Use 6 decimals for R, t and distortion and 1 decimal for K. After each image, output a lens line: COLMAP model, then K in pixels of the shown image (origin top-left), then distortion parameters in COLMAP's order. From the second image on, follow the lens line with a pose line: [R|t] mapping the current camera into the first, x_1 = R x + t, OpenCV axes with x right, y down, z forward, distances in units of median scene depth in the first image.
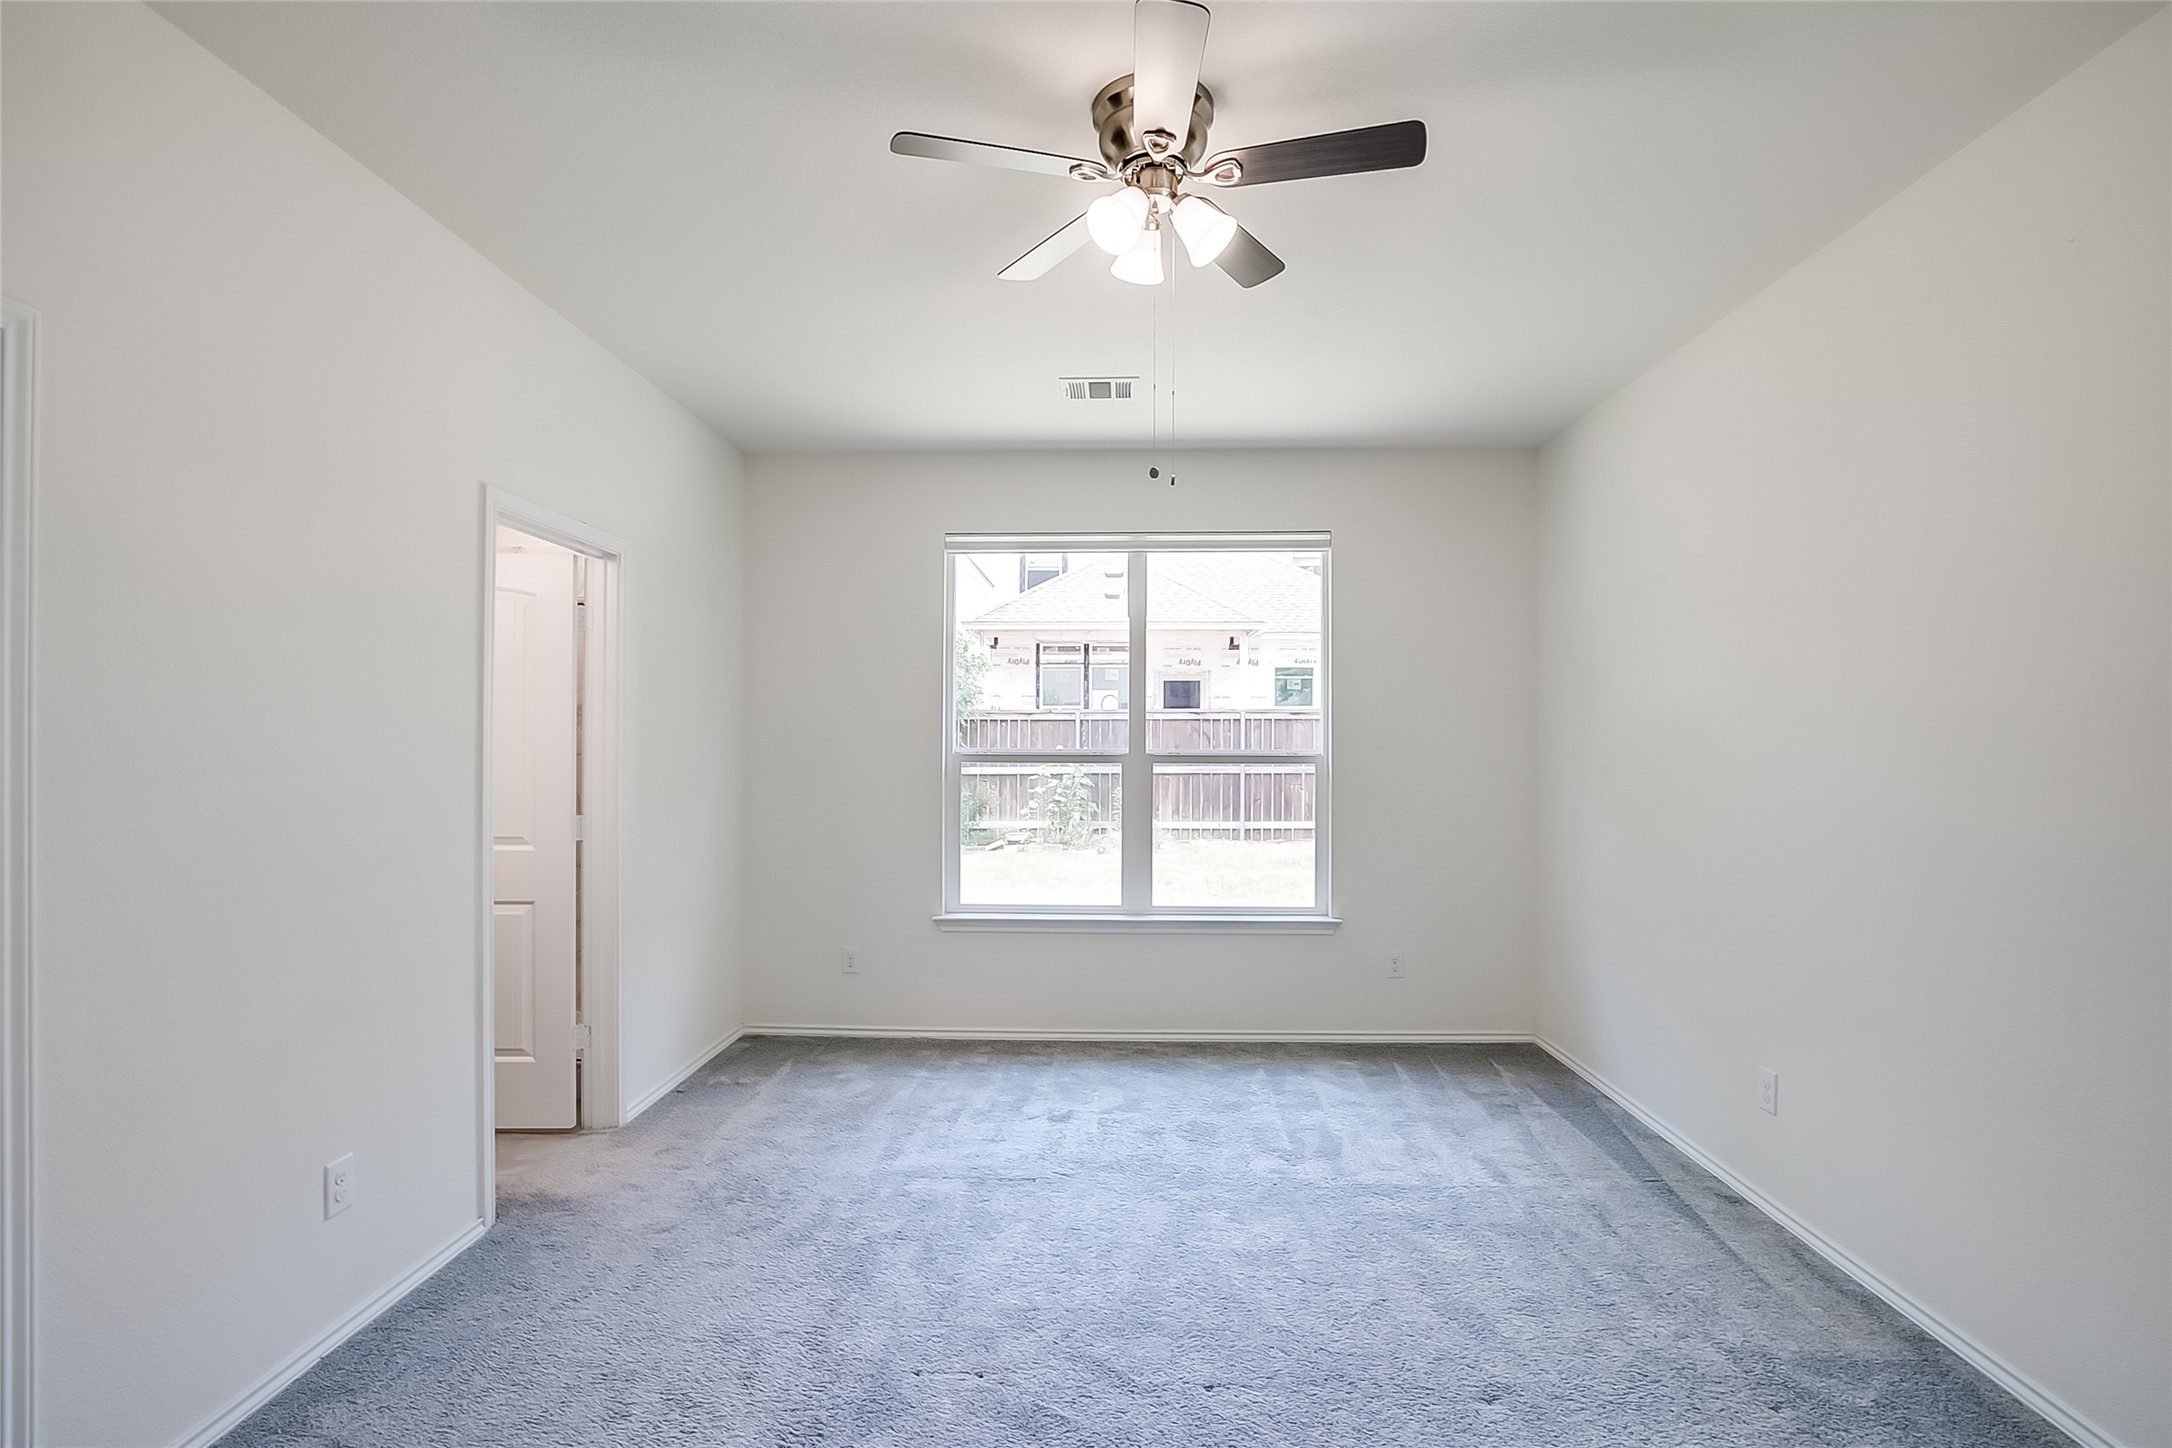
lens RADIAL K [[999.7, 0, 1082.9], [0, 999.7, 730.9], [0, 0, 1]] dist [-0.030460, 0.001352]
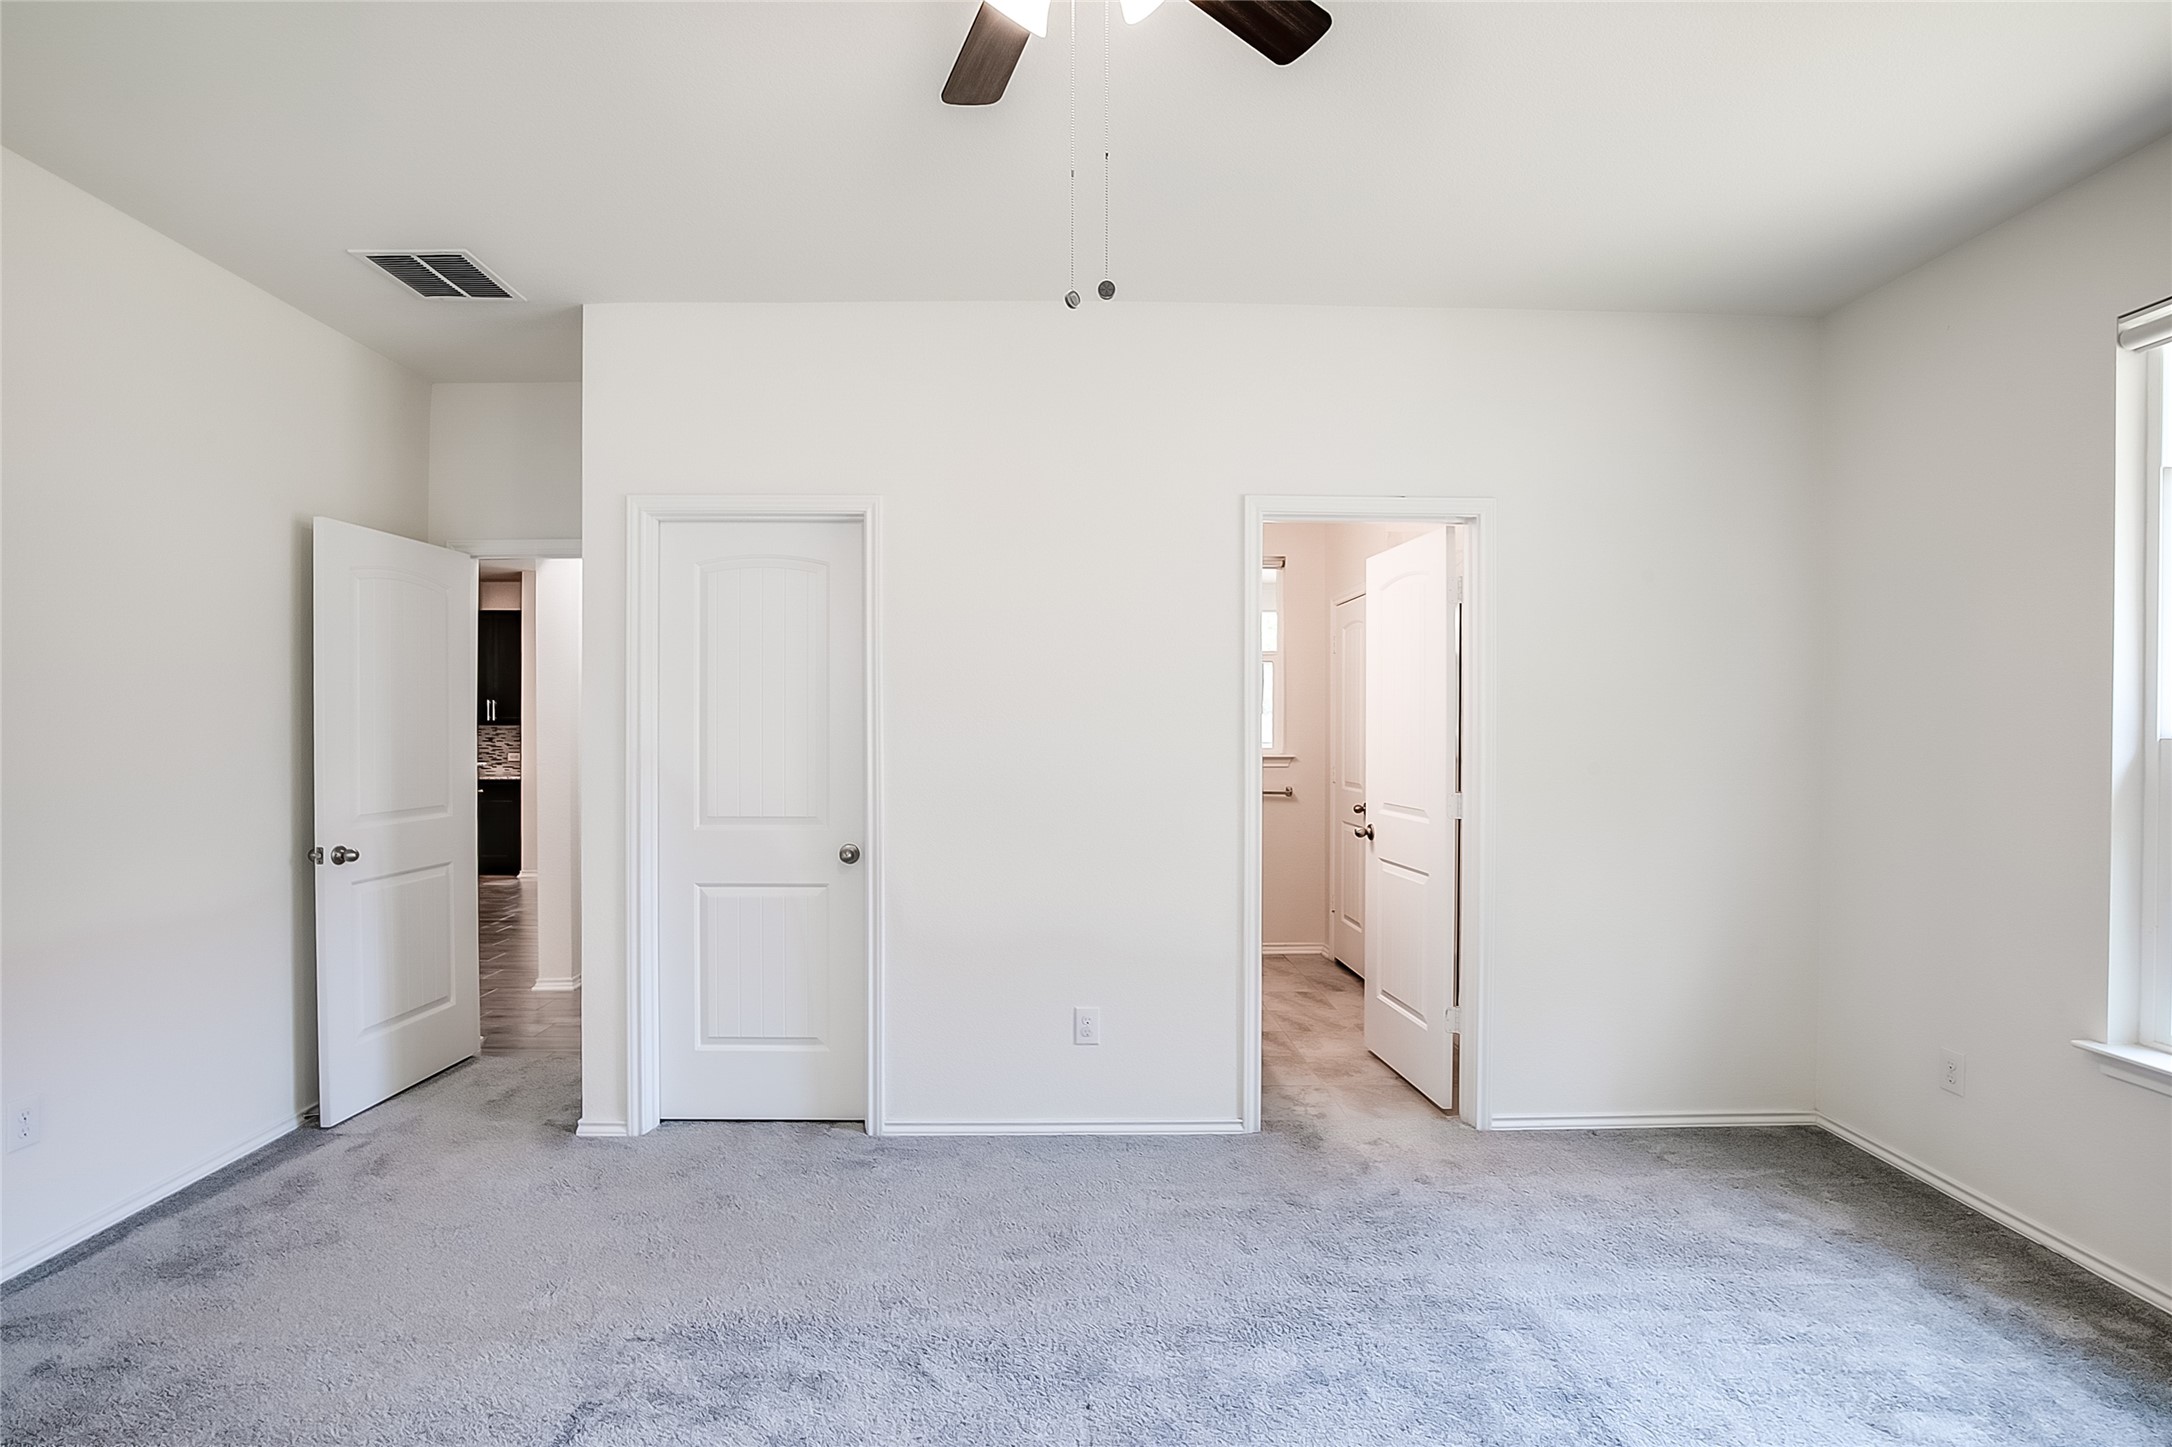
lens RADIAL K [[999.7, 0, 1082.9], [0, 999.7, 730.4], [0, 0, 1]] dist [-0.030460, 0.001352]
pose [[0.074055, 0.006362, -0.997234, 0.440108], [0.005500, 0.999962, 0.006787, 0.015252], [0.997239, -0.005987, 0.074017, 0.564278]]
